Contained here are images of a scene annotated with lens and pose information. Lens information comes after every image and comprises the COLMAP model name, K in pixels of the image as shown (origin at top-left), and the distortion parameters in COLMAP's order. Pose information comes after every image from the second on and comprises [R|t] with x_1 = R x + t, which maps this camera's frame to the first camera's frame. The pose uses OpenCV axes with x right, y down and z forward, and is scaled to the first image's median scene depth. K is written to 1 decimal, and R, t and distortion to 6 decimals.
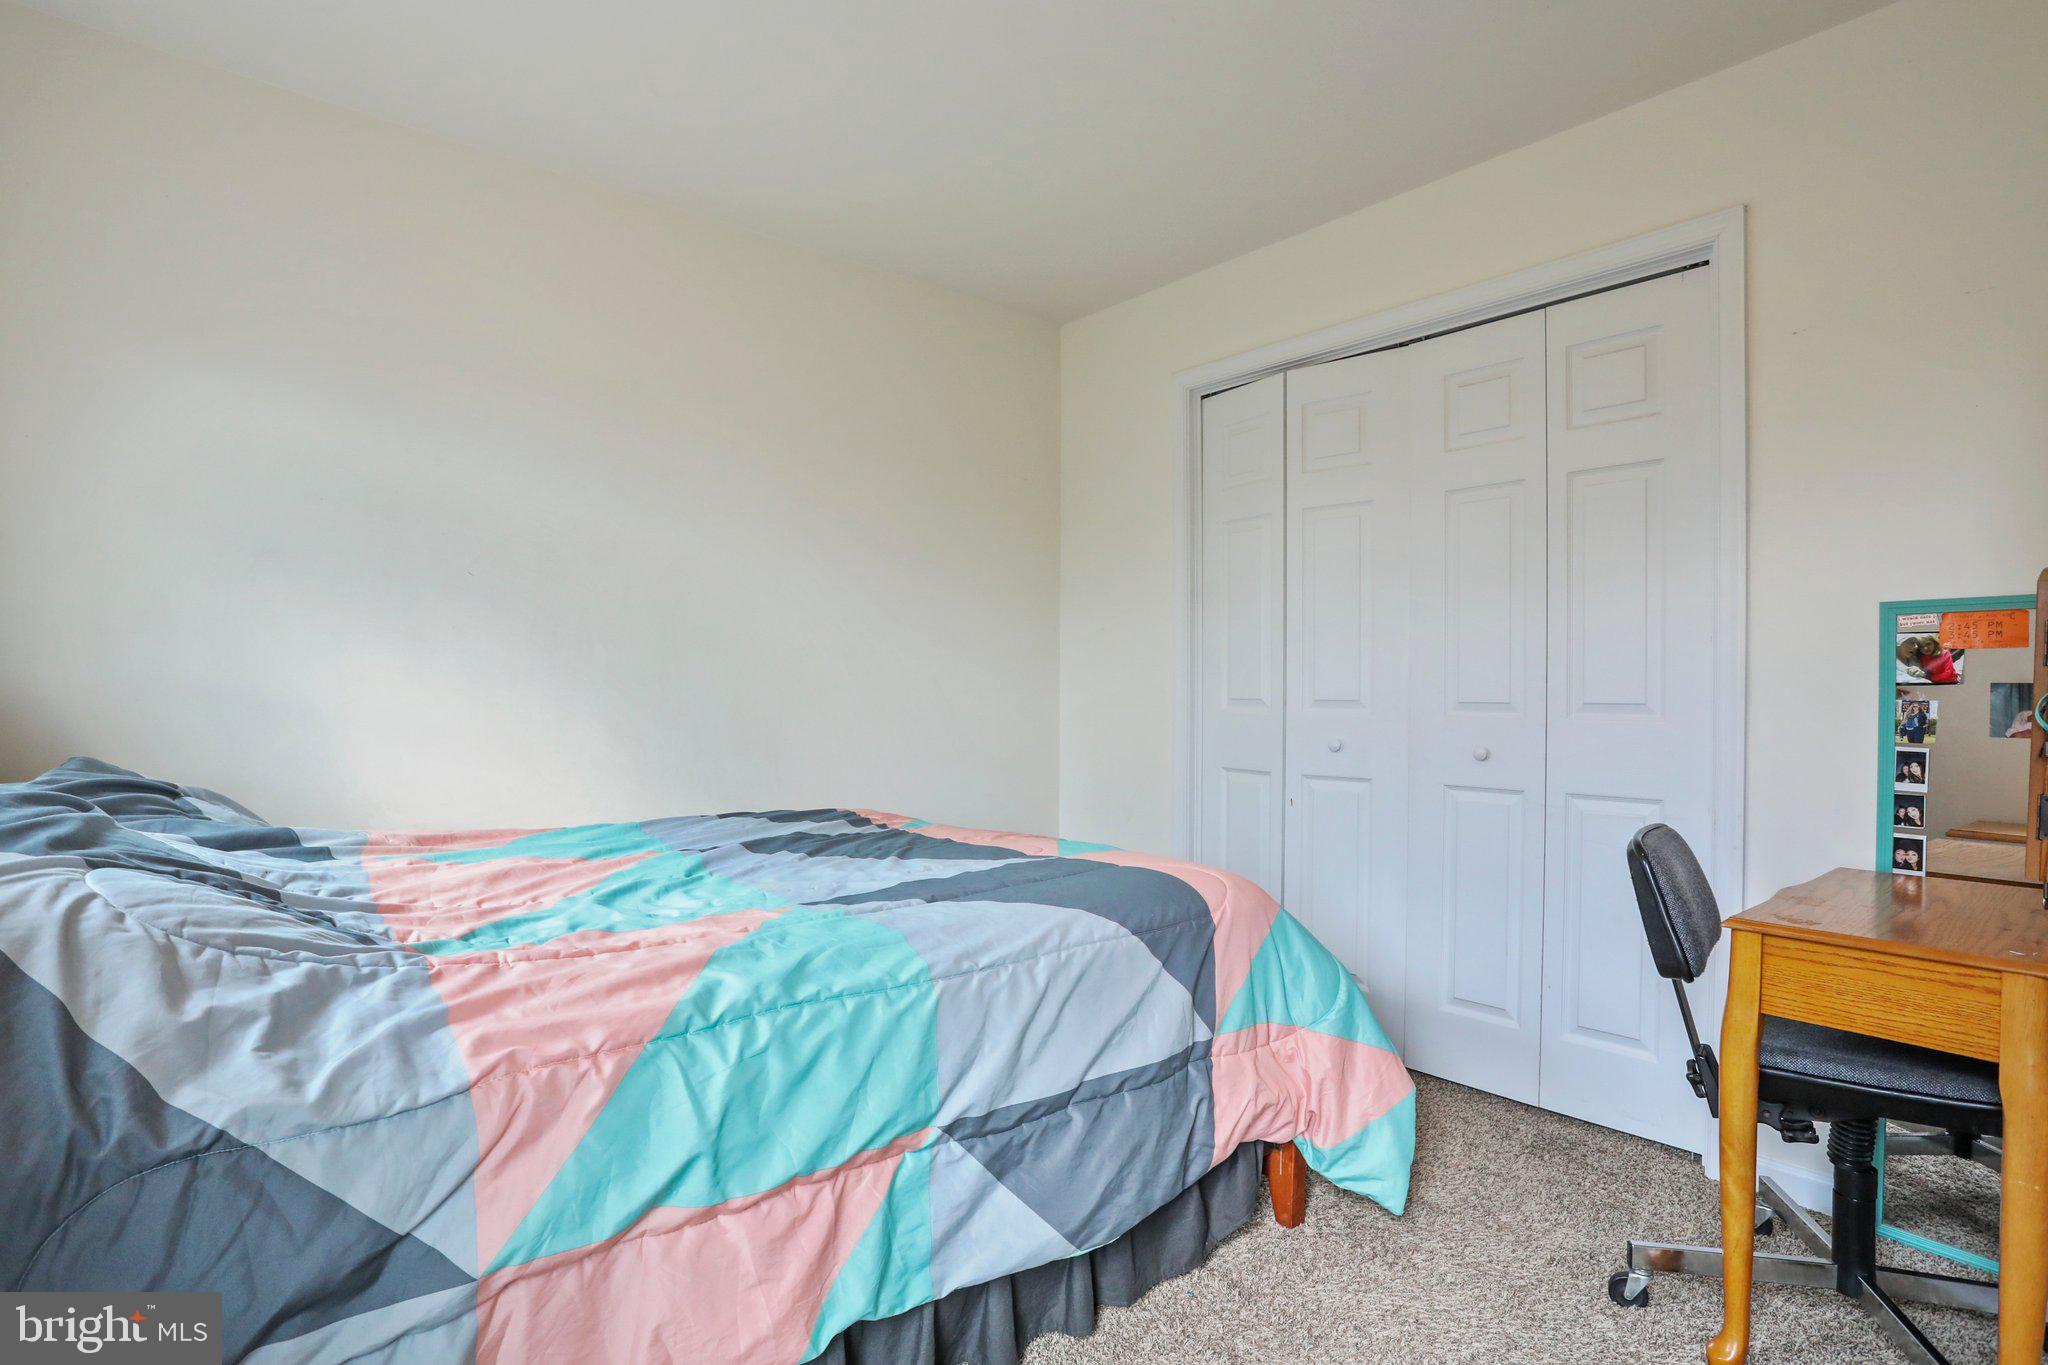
lens RADIAL K [[1044.3, 0, 1024.9], [0, 1044.3, 706.1], [0, 0, 1]] dist [-0.039974, 0.000300]
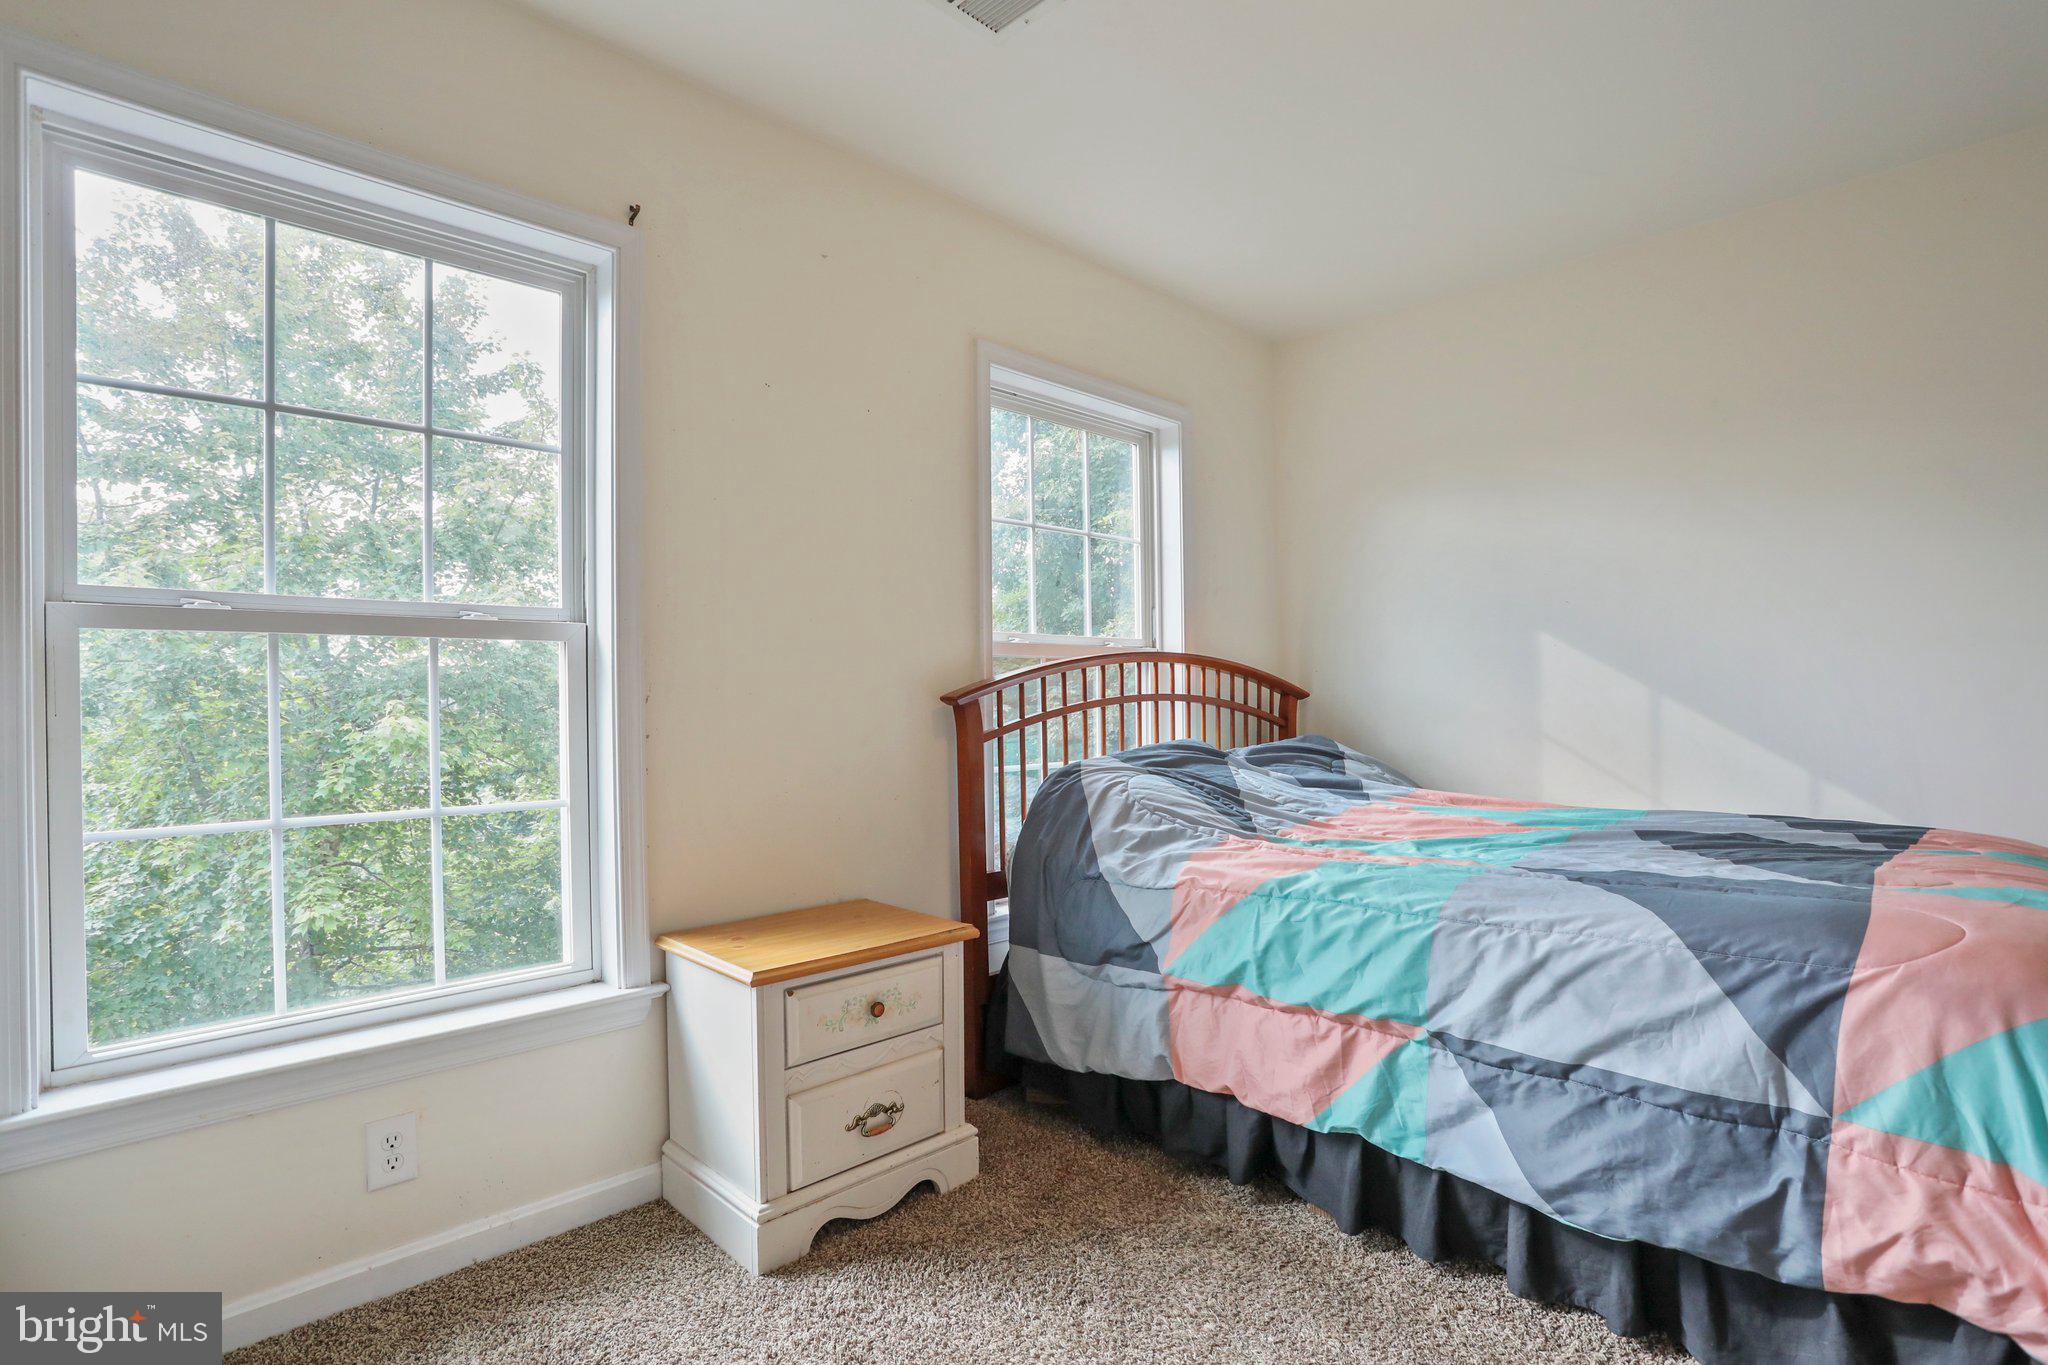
lens RADIAL K [[994.2, 0, 1025.1], [0, 994.2, 704.2], [0, 0, 1]] dist [0.000621, 0.000185]
pose [[0.070193, -0.006515, -0.997512, 1.081519], [0.008252, 0.999948, -0.005950, 0.003078], [0.997499, -0.007814, 0.070244, 0.403130]]
